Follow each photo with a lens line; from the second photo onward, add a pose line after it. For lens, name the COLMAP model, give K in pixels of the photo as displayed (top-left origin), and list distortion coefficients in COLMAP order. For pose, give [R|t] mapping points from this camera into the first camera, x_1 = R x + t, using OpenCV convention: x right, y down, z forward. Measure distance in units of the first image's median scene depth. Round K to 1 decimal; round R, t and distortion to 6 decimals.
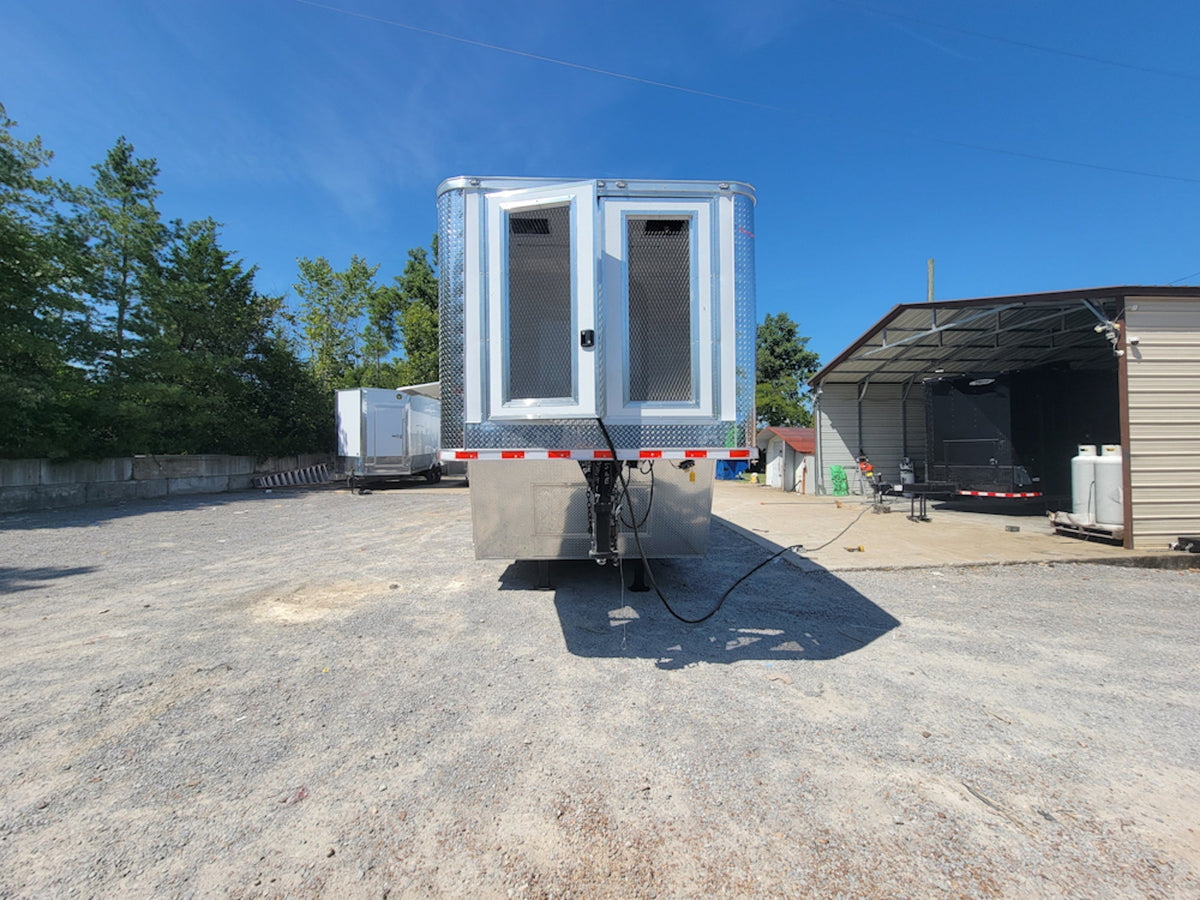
lens RADIAL K [[488.1, 0, 602.4], [0, 488.1, 447.5], [0, 0, 1]] dist [-0.002446, 0.000664]
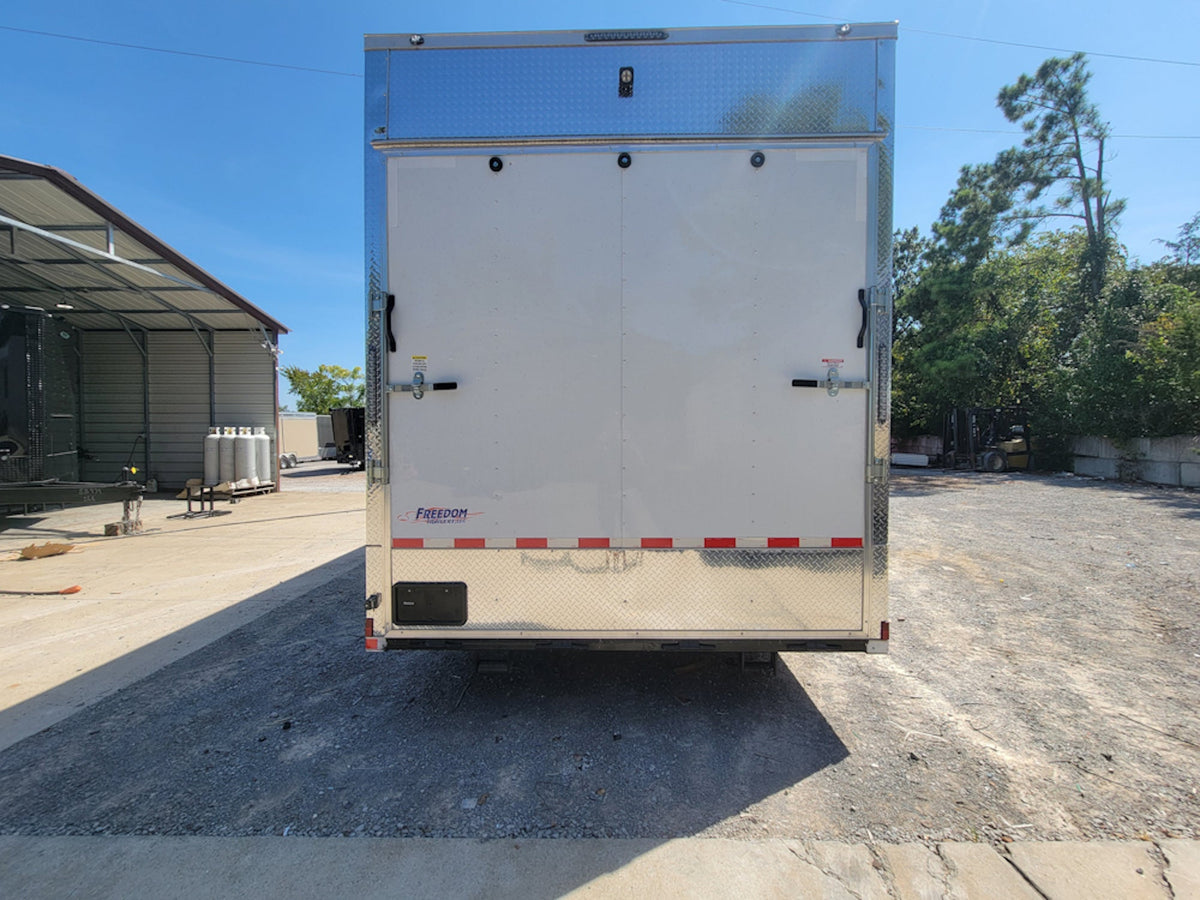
lens RADIAL K [[487.6, 0, 601.0], [0, 487.6, 450.2], [0, 0, 1]] dist [-0.005308, 0.002278]
pose [[-0.997456, 0.000900, 0.071276, -0.091194], [0.003129, 0.999509, 0.031165, 0.022432], [-0.071213, 0.031309, -0.996970, 2.502980]]
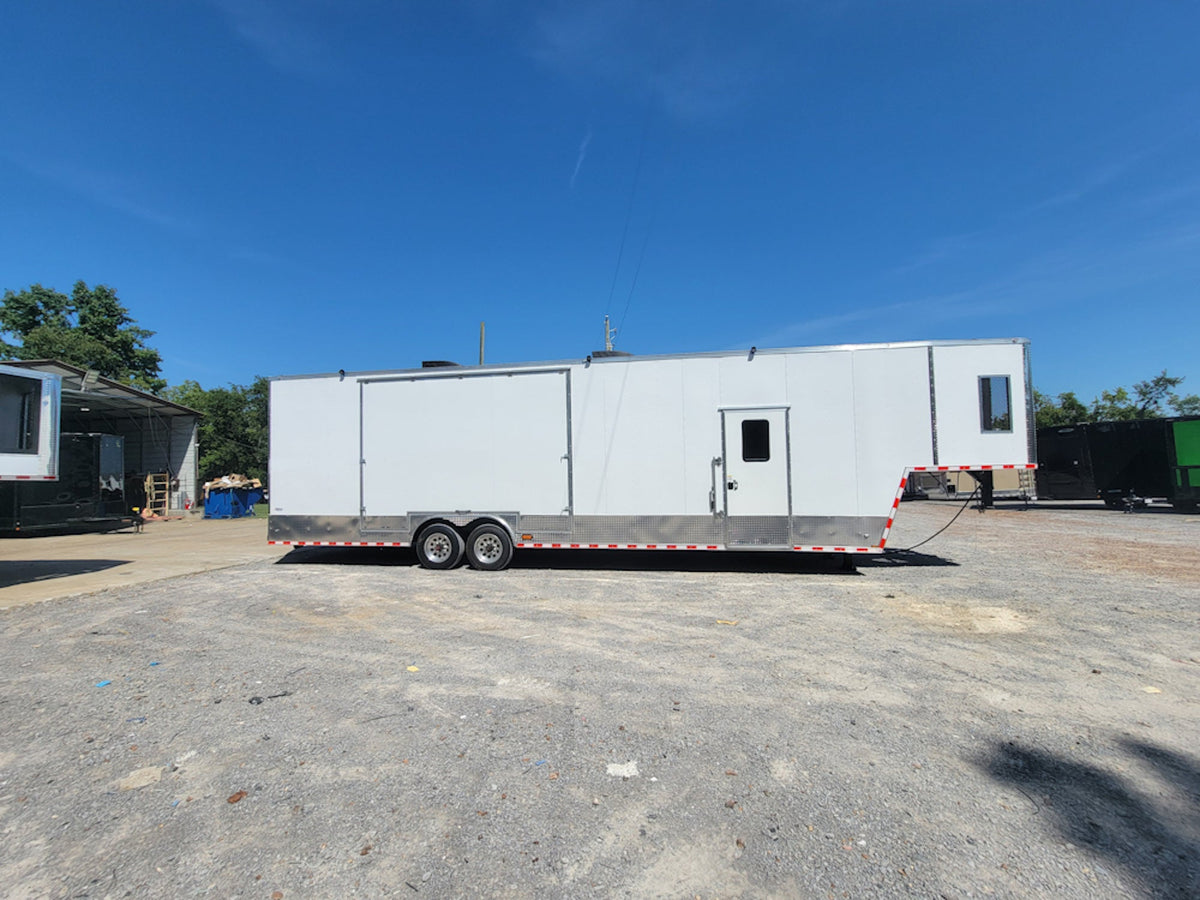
lens RADIAL K [[489.8, 0, 602.1], [0, 489.8, 447.5], [0, 0, 1]] dist [-0.001298, 0.000157]
pose [[0.213875, 0.033284, 0.976294, -1.278748], [0.017776, 0.999121, -0.037956, -0.008627], [-0.976699, 0.025473, 0.213095, 1.090993]]
